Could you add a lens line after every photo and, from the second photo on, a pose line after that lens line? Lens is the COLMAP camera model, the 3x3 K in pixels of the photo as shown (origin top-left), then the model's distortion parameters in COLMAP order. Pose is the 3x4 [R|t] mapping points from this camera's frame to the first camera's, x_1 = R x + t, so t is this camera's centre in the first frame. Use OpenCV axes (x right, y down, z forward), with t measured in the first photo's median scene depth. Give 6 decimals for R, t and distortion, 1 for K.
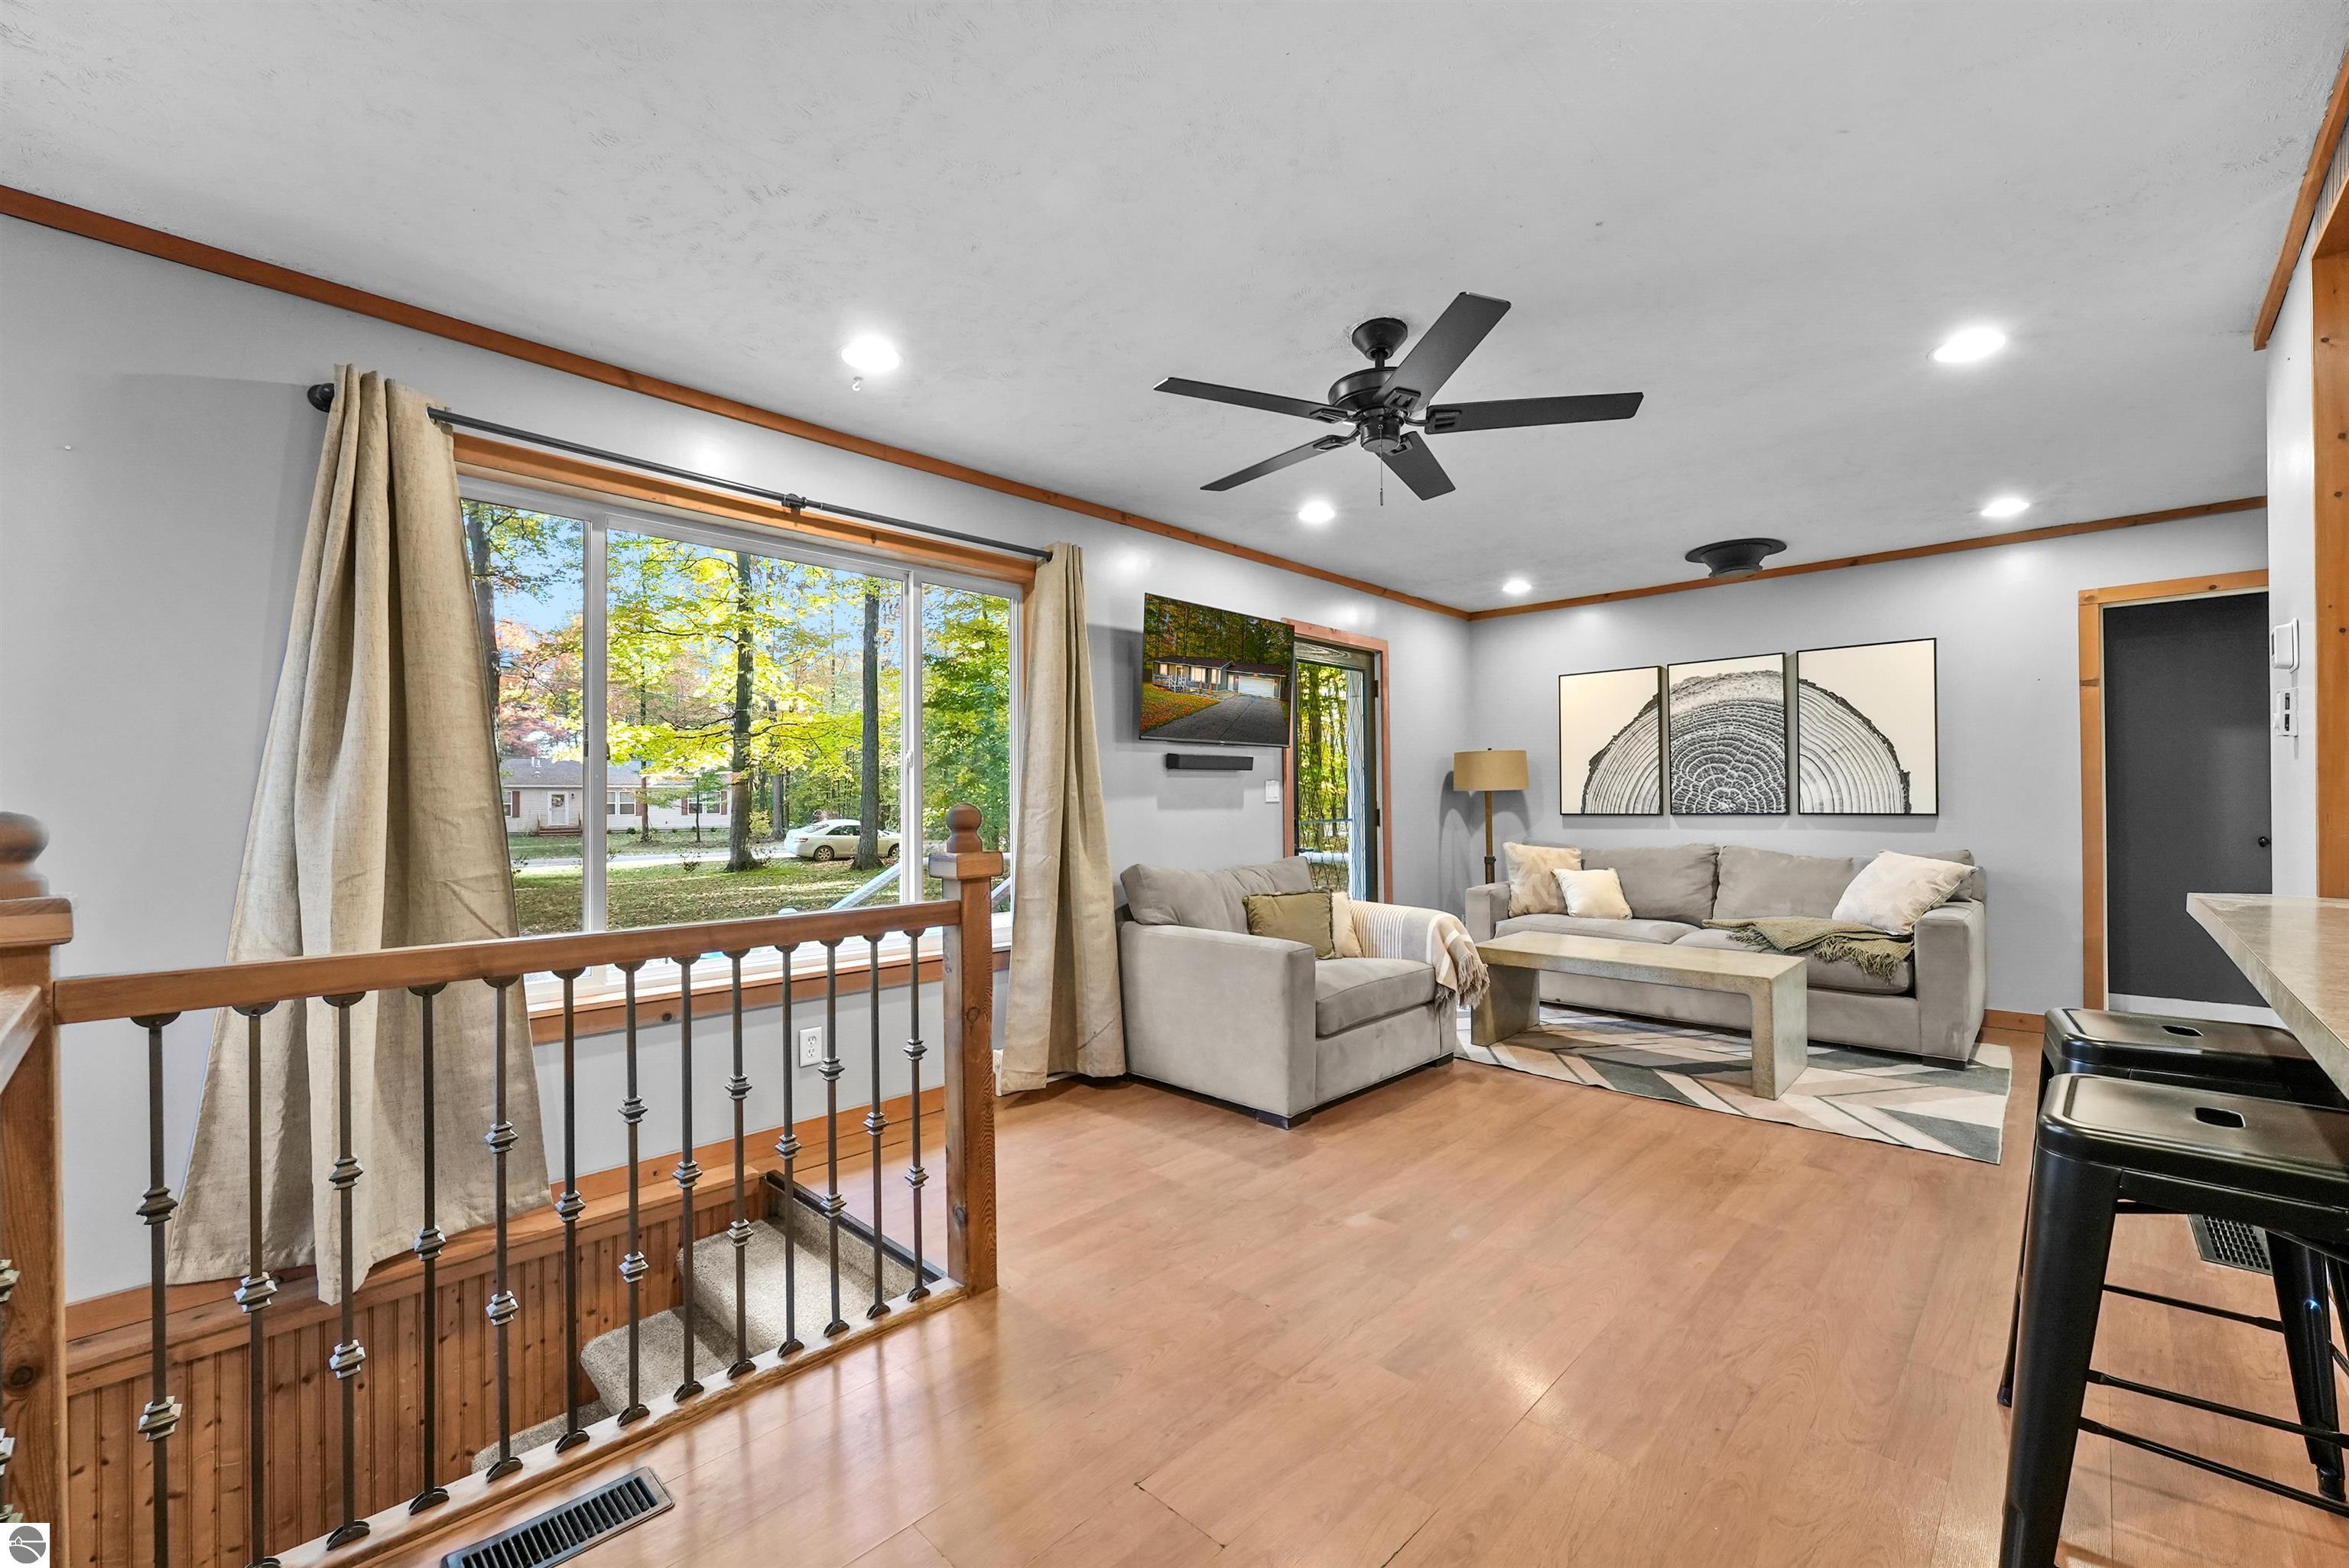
lens RADIAL K [[946.8, 0, 1170.6], [0, 946.8, 792.7], [0, 0, 1]] dist [-0.002148, 0.001688]
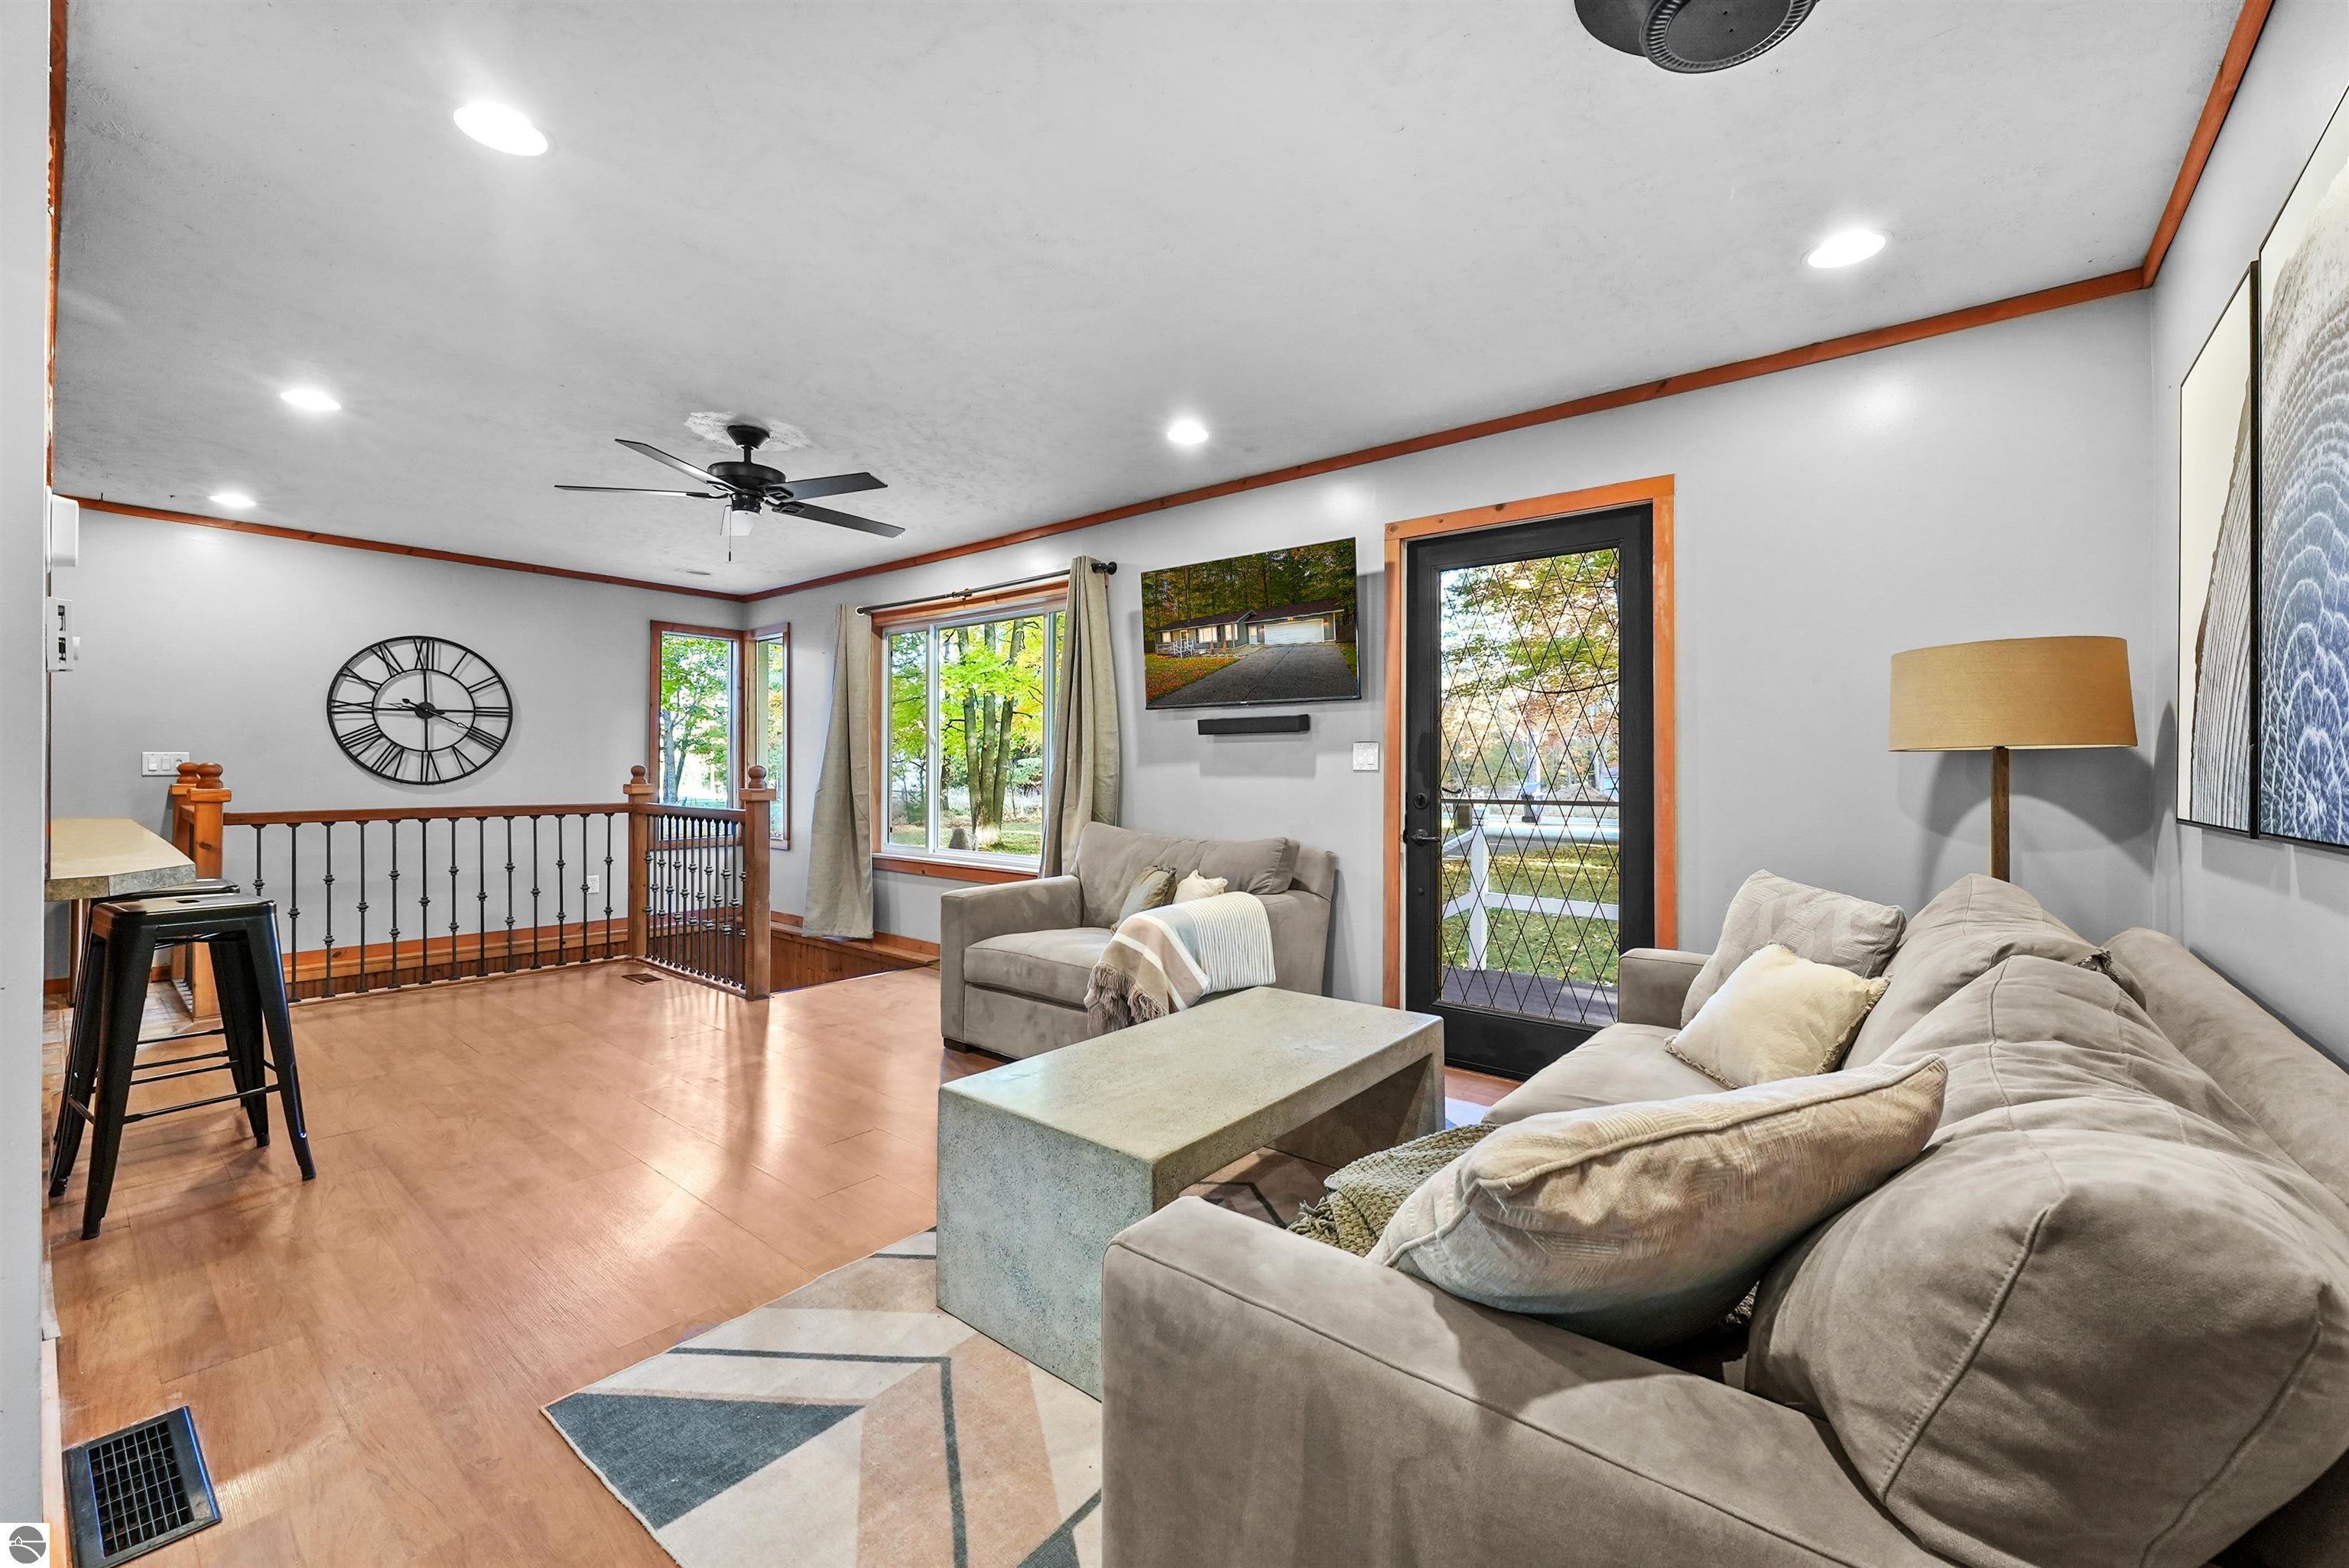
lens RADIAL K [[946.8, 0, 1180.6], [0, 946.8, 771.2], [0, 0, 1]] dist [-0.002148, 0.001688]
pose [[0.077647, 0.012661, -0.996901, 0.888910], [0.001212, 0.999917, 0.012794, 0.000250], [0.996980, -0.002202, 0.077625, 0.810435]]
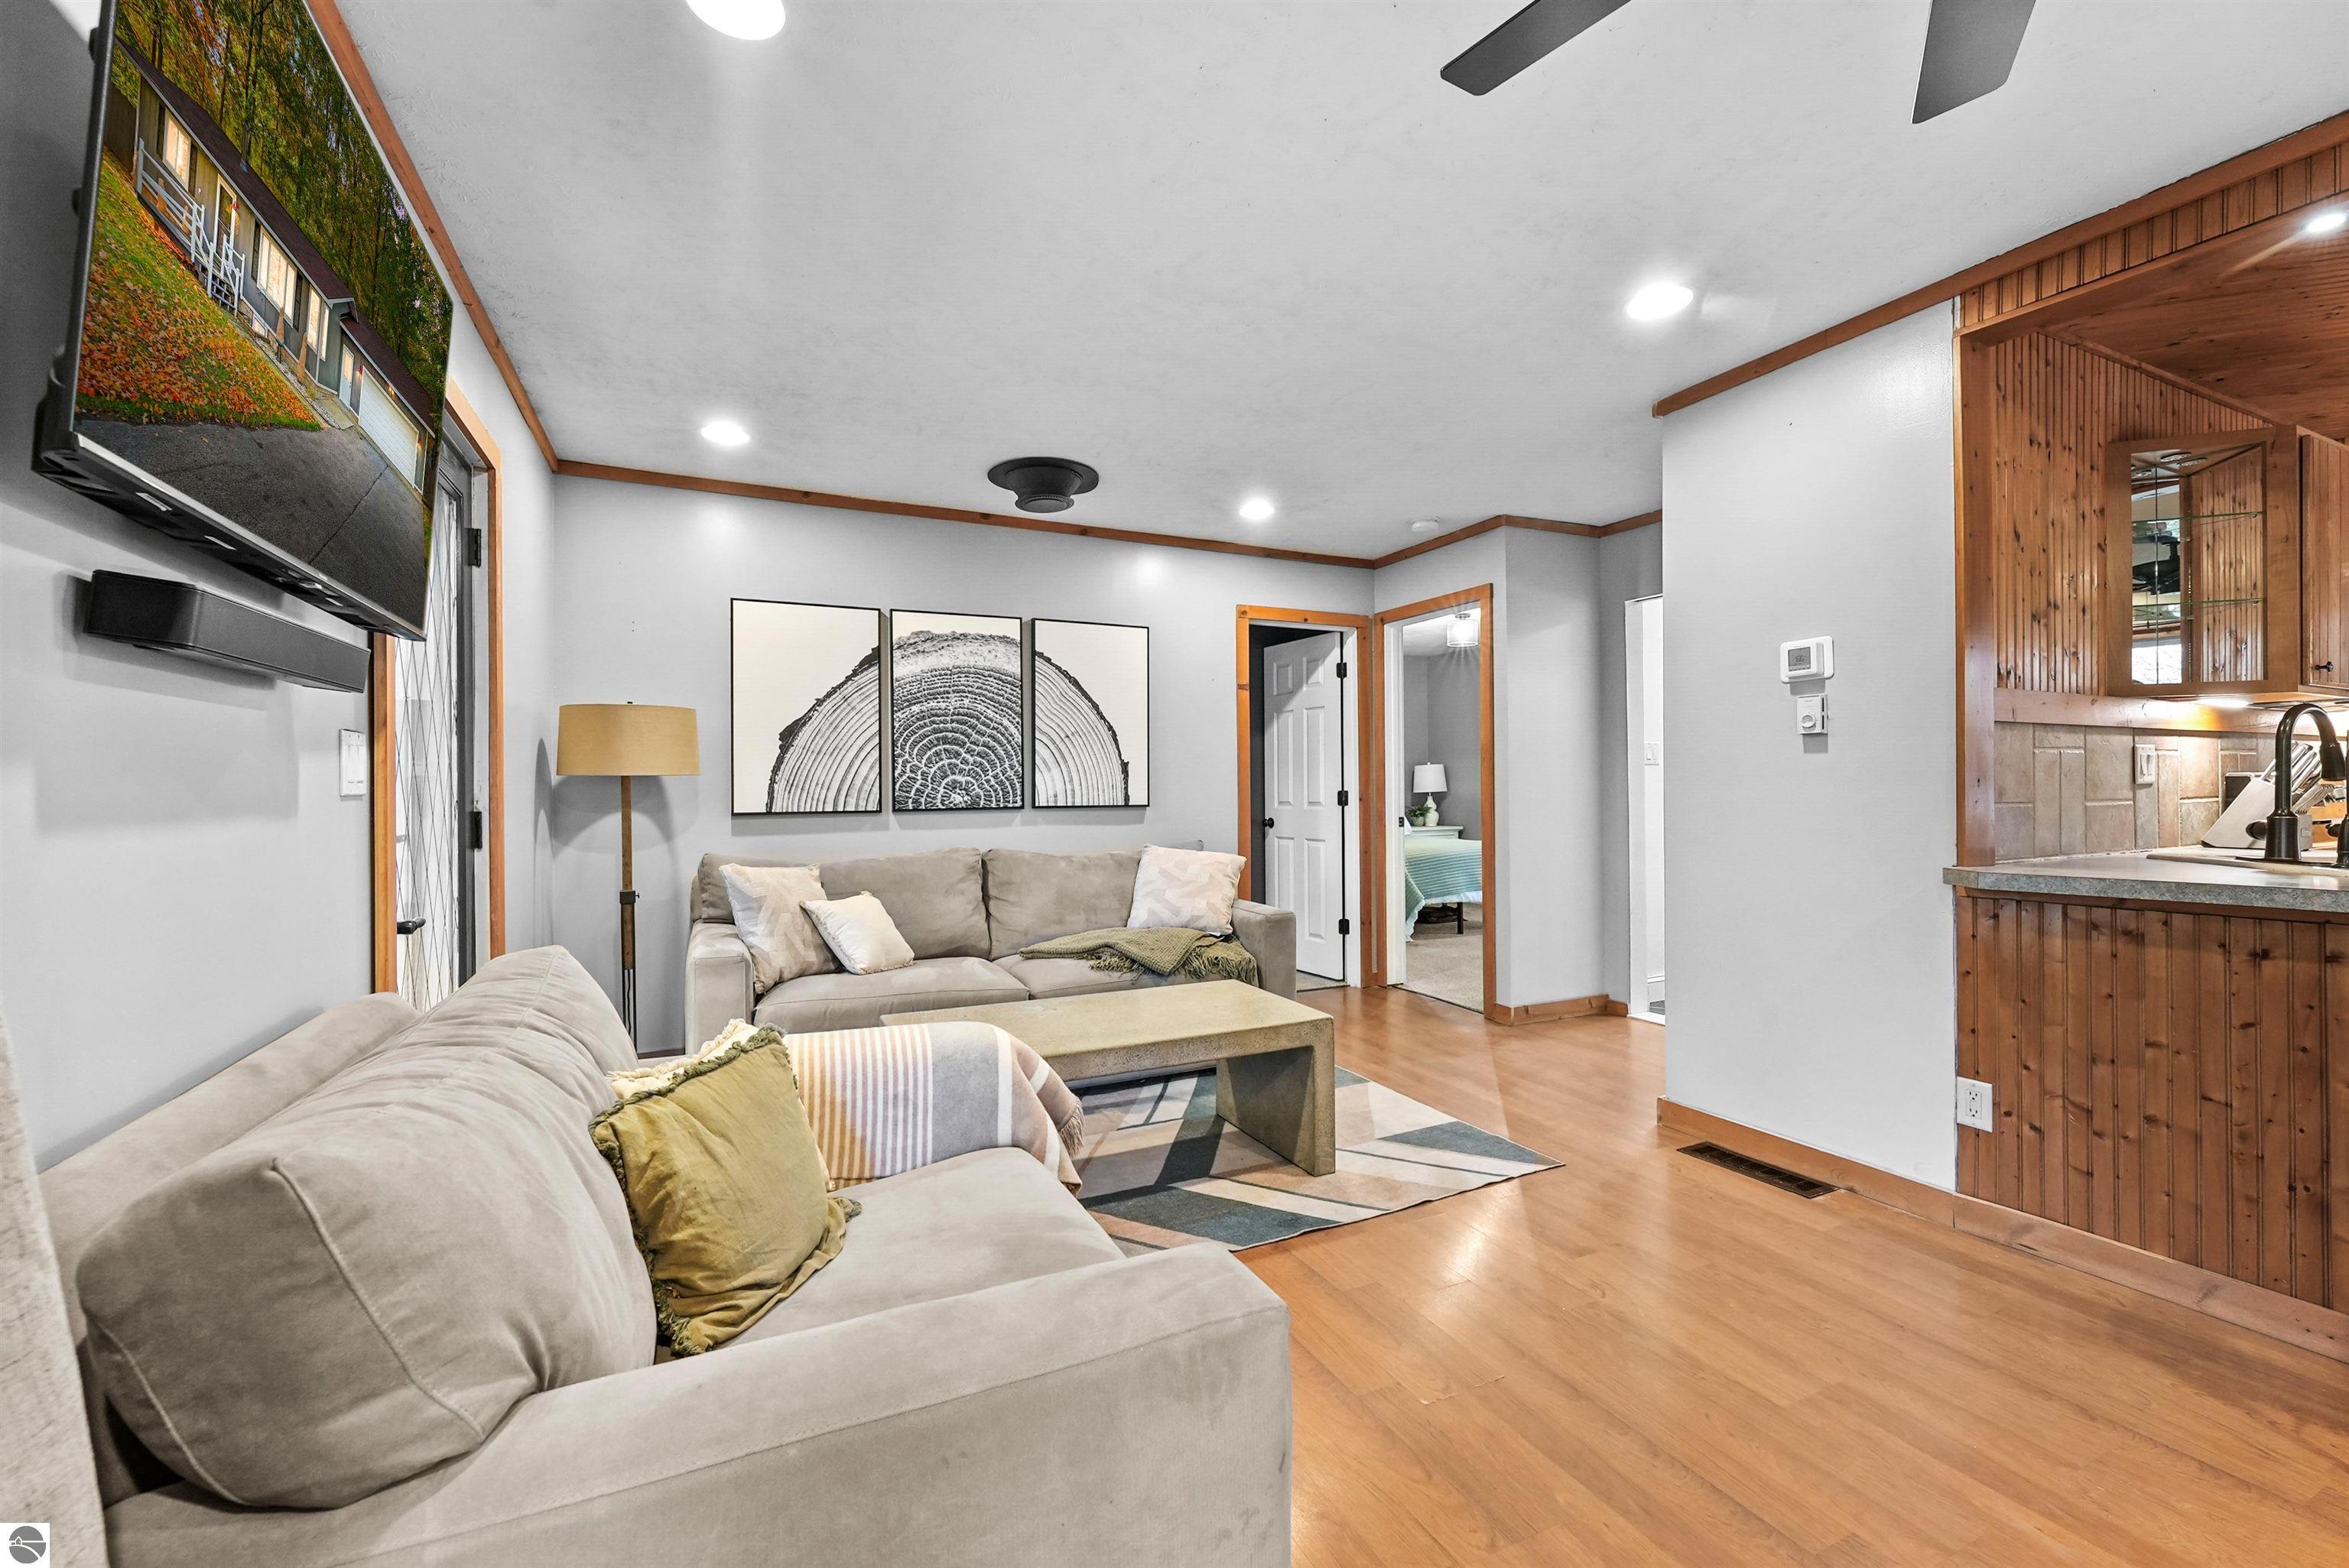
lens RADIAL K [[946.8, 0, 1172.6], [0, 946.8, 779.0], [0, 0, 1]] dist [-0.002148, 0.001688]
pose [[0.350096, 0.012636, 0.936629, -0.107630], [-0.003582, 0.999920, -0.012150, 0.007127], [-0.936707, 0.000898, 0.350113, 0.626629]]
